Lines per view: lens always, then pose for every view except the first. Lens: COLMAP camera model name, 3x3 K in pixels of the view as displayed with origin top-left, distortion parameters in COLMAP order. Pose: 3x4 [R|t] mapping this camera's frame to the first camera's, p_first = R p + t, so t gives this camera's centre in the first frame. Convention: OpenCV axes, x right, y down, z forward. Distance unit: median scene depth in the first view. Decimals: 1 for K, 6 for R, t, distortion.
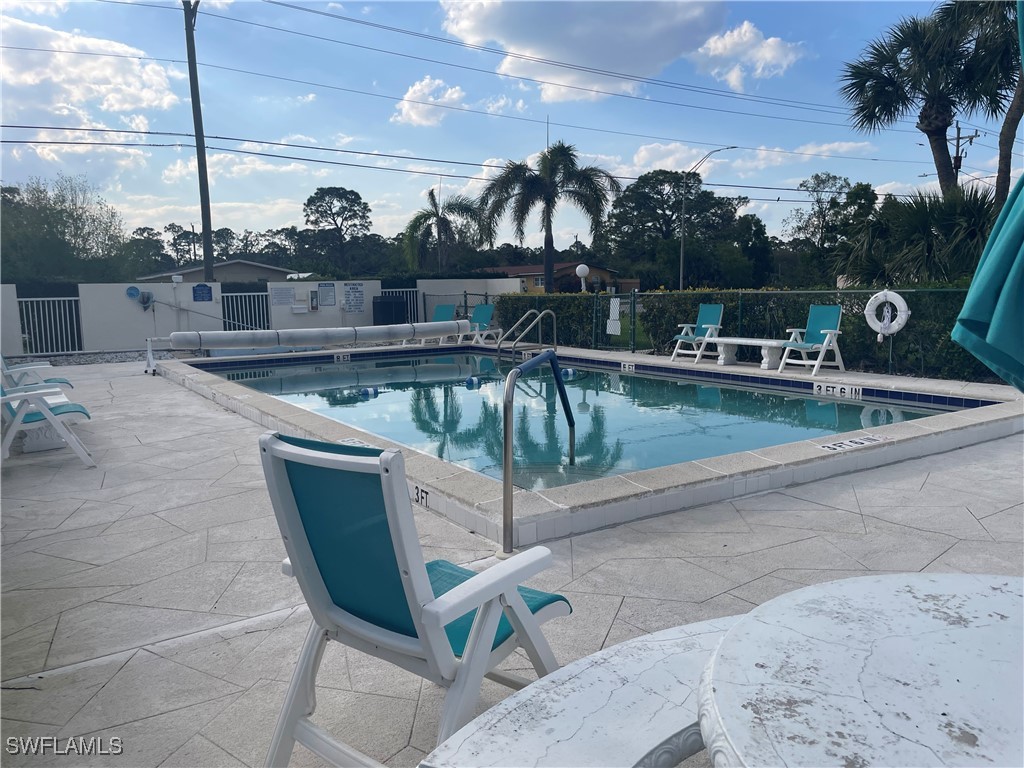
lens RADIAL K [[768.1, 0, 519.5], [0, 768.1, 389.6], [0, 0, 1]] dist [0.097938, -0.129951]
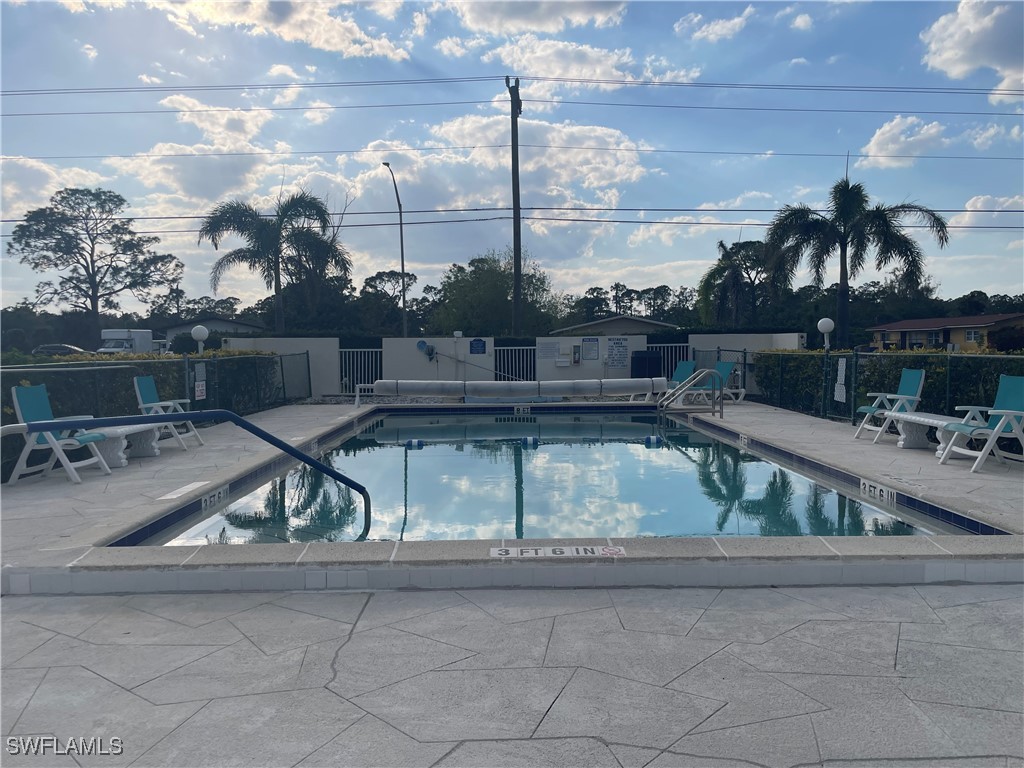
lens RADIAL K [[768.1, 0, 519.5], [0, 768.1, 389.6], [0, 0, 1]] dist [0.097938, -0.129951]
pose [[0.850278, 0.043016, -0.524573, 0.234938], [-0.078355, 0.995894, -0.045340, -0.016576], [0.520469, 0.079654, 0.850157, 0.089835]]
